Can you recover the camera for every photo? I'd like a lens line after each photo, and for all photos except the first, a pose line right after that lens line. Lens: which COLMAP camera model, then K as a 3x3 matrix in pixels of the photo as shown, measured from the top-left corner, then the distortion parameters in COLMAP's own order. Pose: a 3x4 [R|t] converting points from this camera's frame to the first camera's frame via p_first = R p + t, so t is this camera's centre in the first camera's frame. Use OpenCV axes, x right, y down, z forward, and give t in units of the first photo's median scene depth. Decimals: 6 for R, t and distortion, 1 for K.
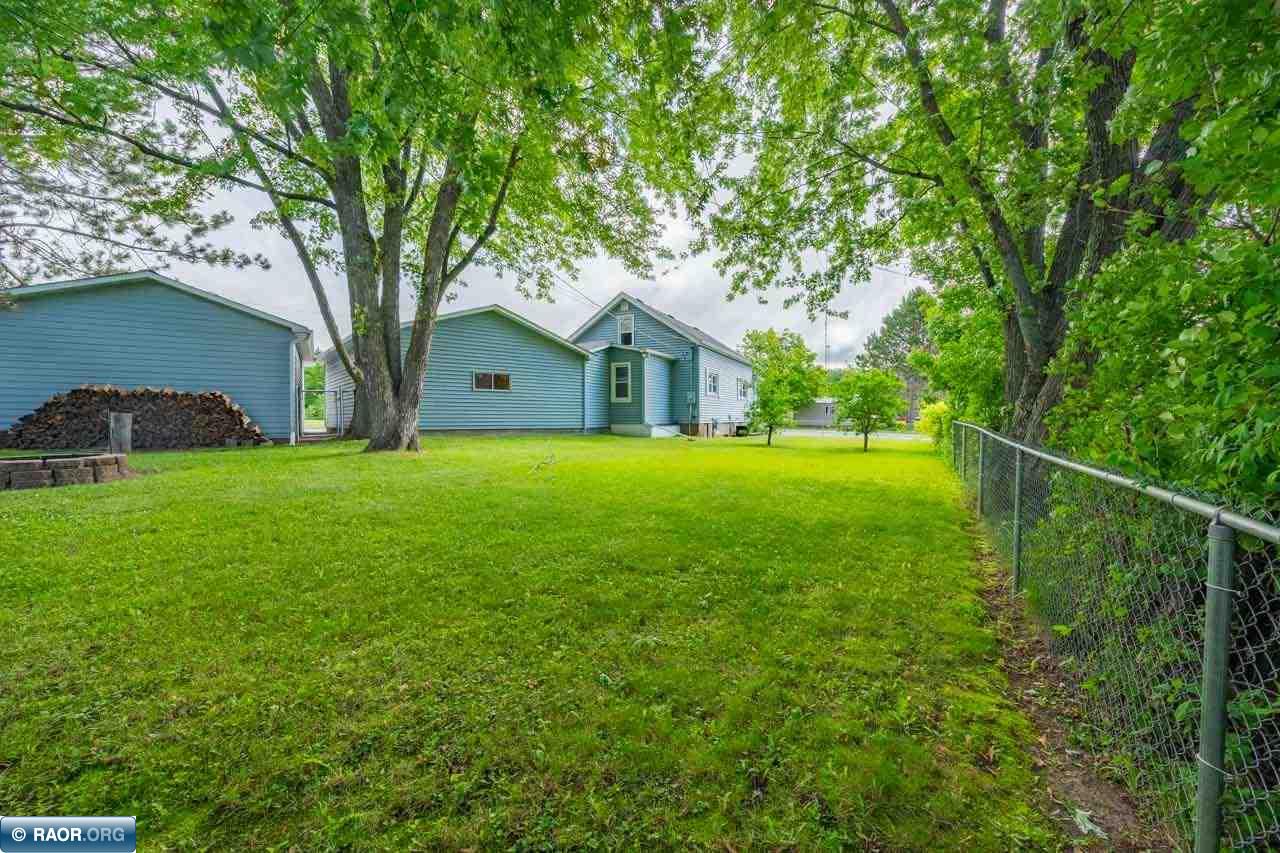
lens RADIAL K [[498.5, 0, 640.4], [0, 498.5, 421.2], [0, 0, 1]] dist [-0.000467, 0.000977]
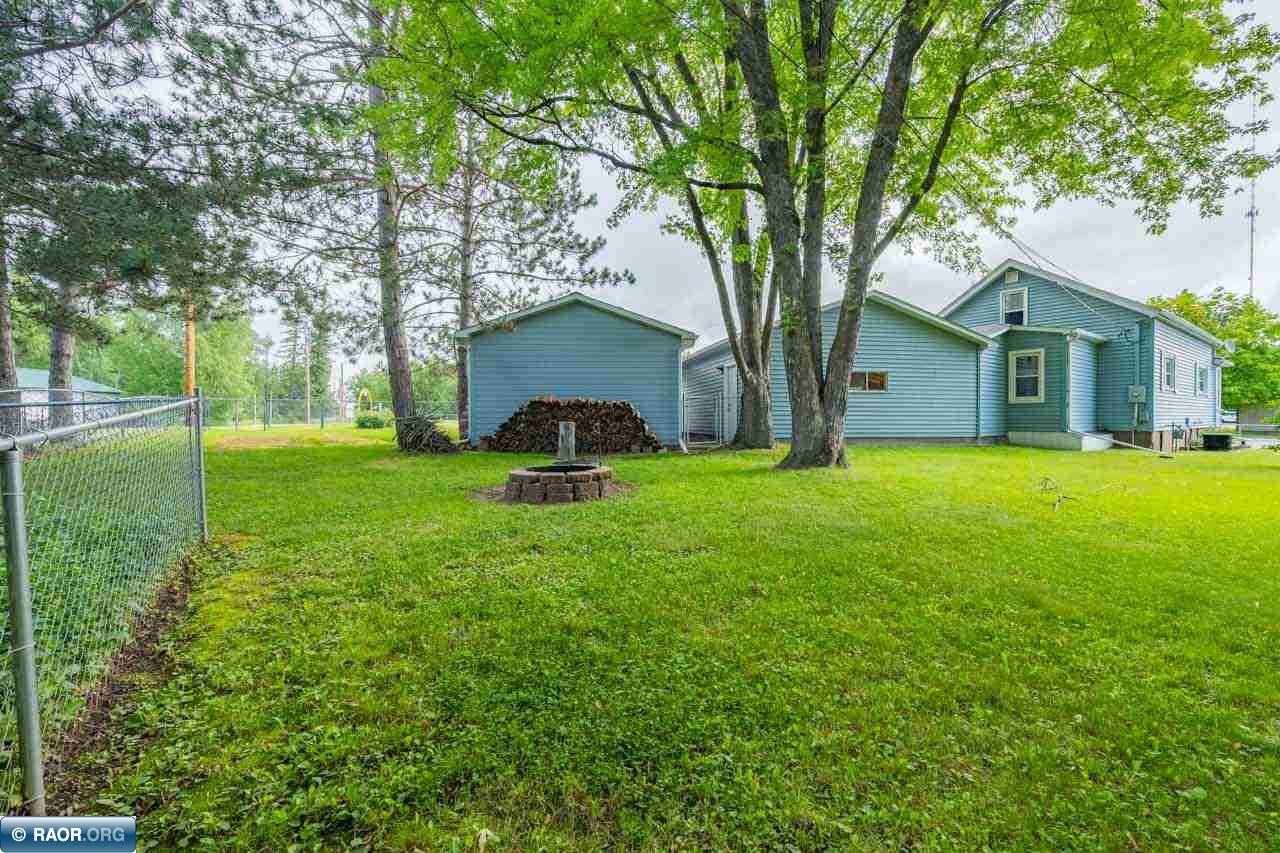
lens RADIAL K [[498.5, 0, 640.8], [0, 498.5, 427.5], [0, 0, 1]] dist [-0.000467, 0.000977]
pose [[0.872527, 0.009392, -0.488476, -0.208657], [-0.002777, 0.999894, 0.014265, -0.011345], [0.488559, -0.011090, 0.872461, 0.068894]]
